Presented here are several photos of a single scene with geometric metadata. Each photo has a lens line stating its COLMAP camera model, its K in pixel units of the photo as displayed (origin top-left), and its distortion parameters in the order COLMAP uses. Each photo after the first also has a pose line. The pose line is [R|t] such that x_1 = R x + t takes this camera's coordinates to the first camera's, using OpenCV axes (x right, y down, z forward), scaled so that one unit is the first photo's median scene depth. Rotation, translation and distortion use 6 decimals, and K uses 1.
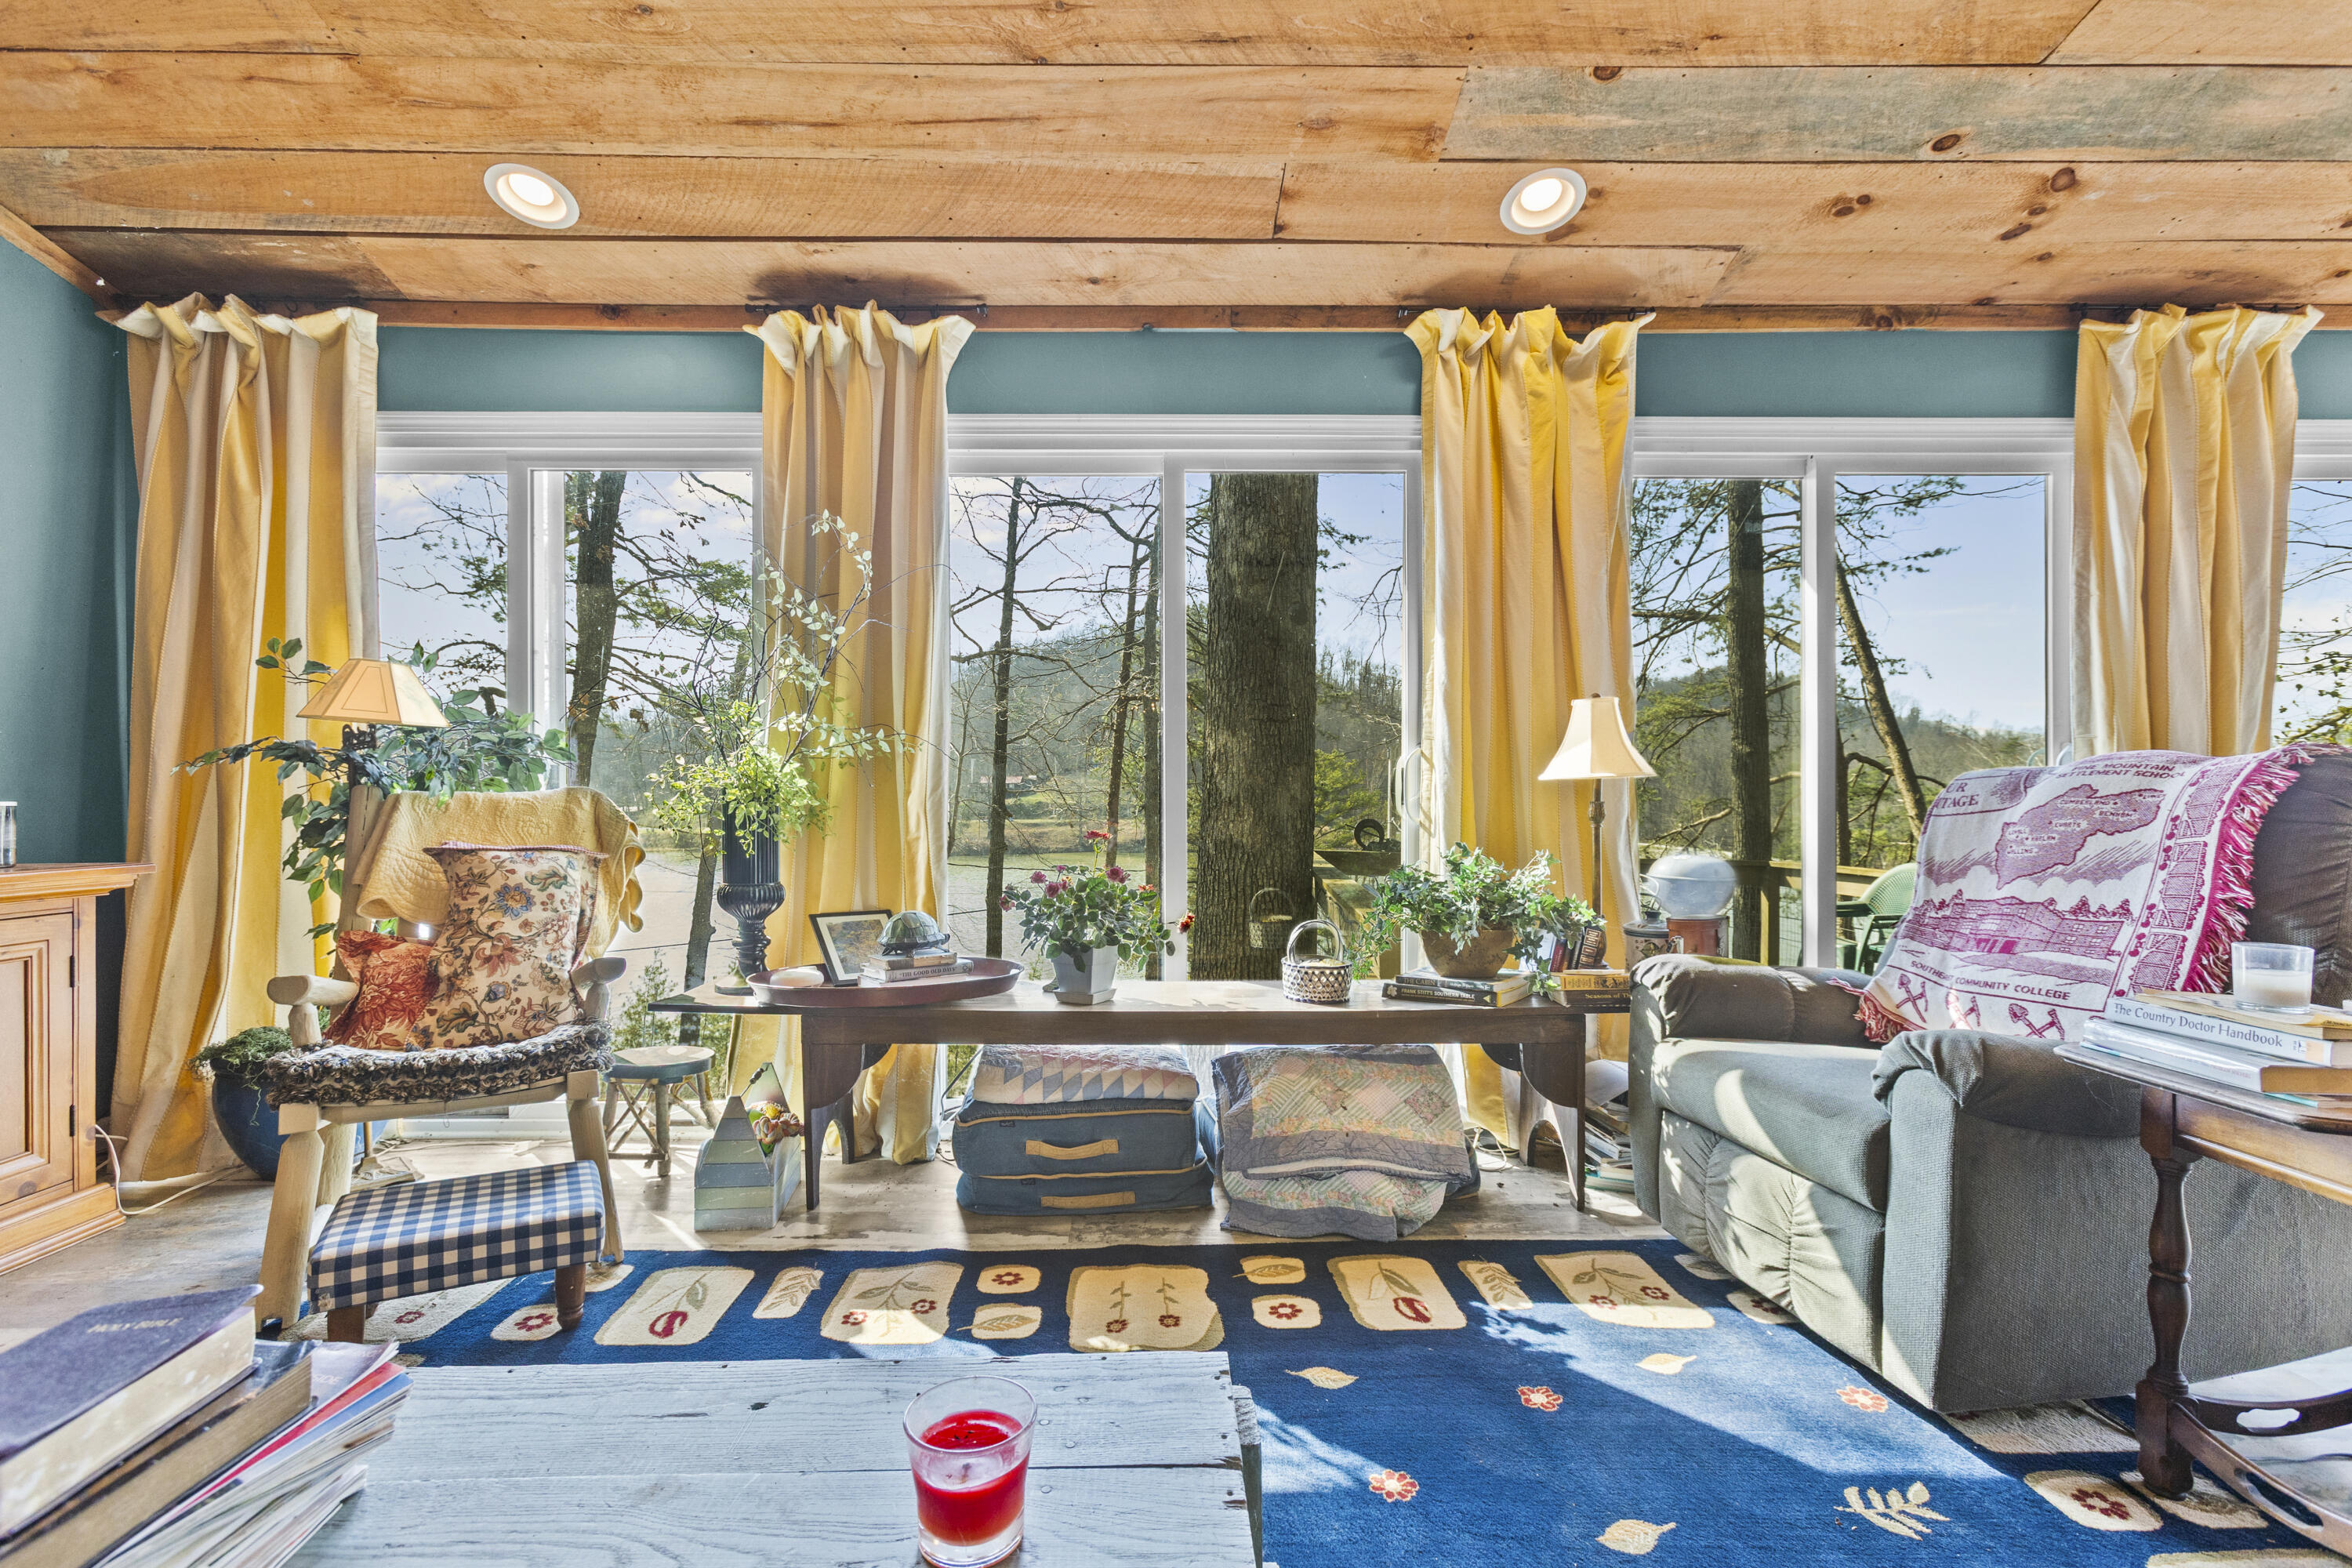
lens RADIAL K [[1046.9, 0, 1172.3], [0, 1046.9, 809.3], [0, 0, 1]] dist [-0.015741, 0.005627]
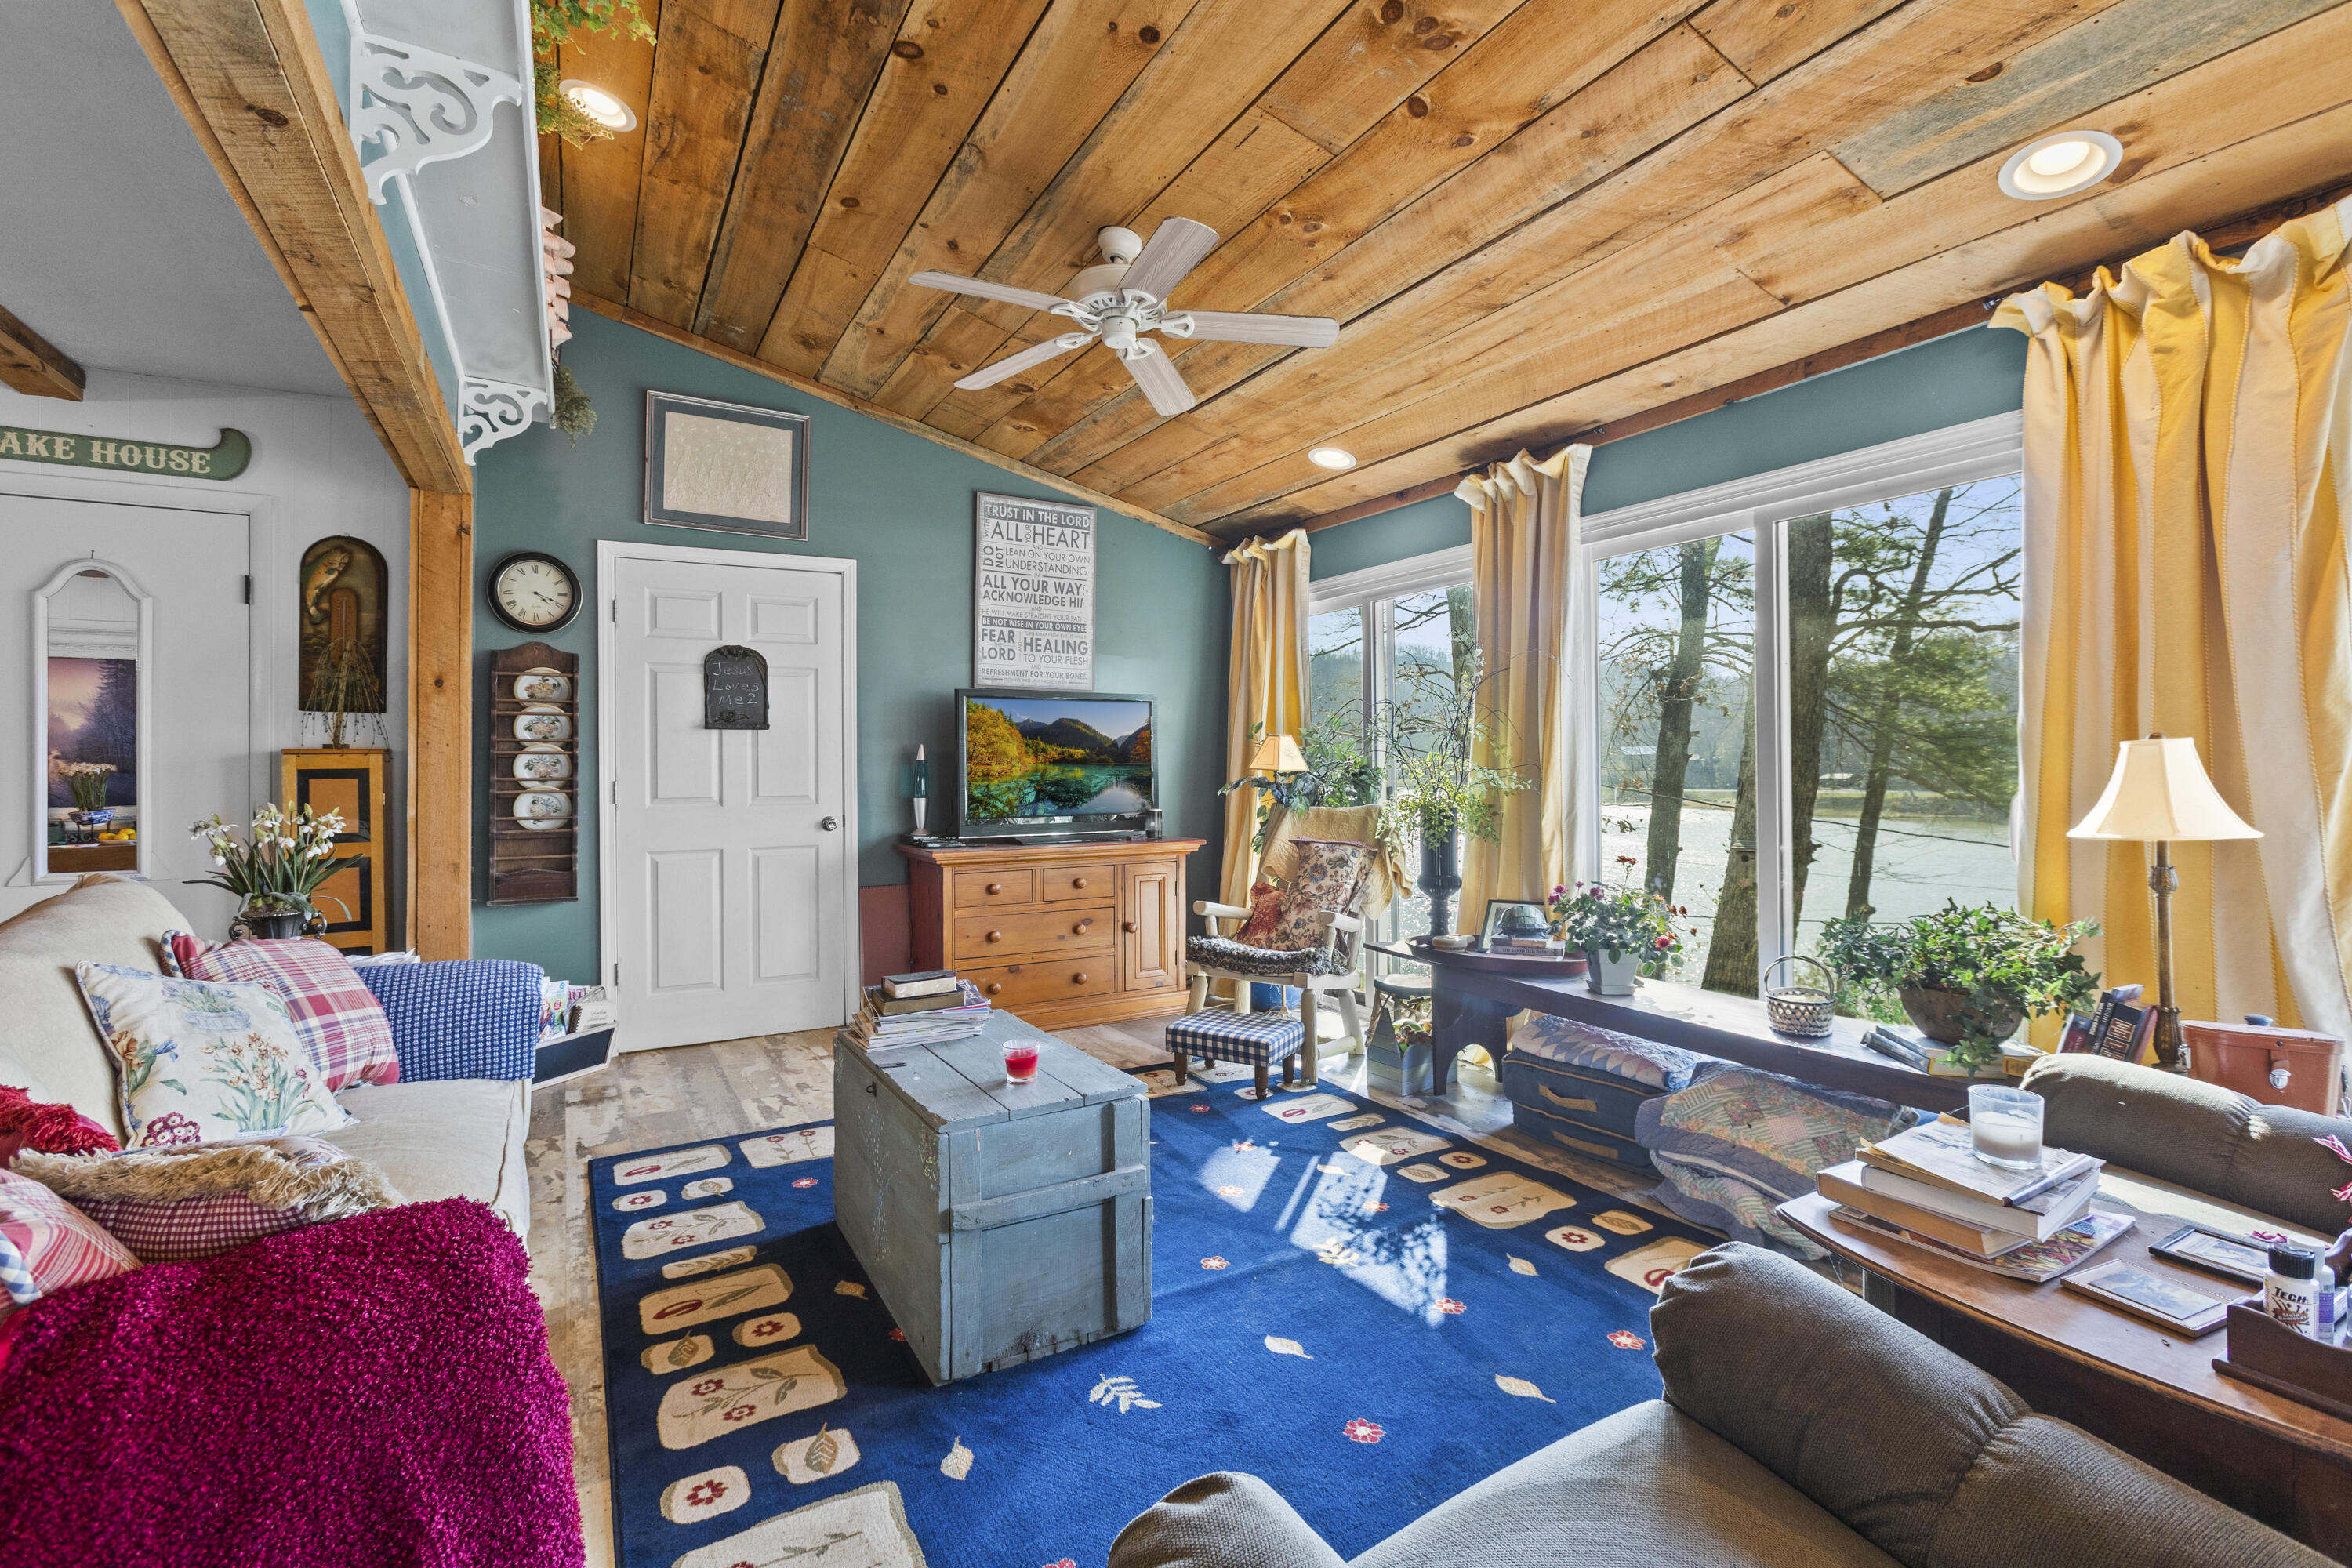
lens RADIAL K [[1038.8, 0, 1172.7], [0, 1038.8, 779.0], [0, 0, 1]] dist [-0.011324, 0.006005]
pose [[0.493020, 0.006987, -0.869990, 0.713816], [-0.001824, 0.999974, 0.006998, -0.076668], [0.870016, -0.001863, 0.493020, -0.061053]]
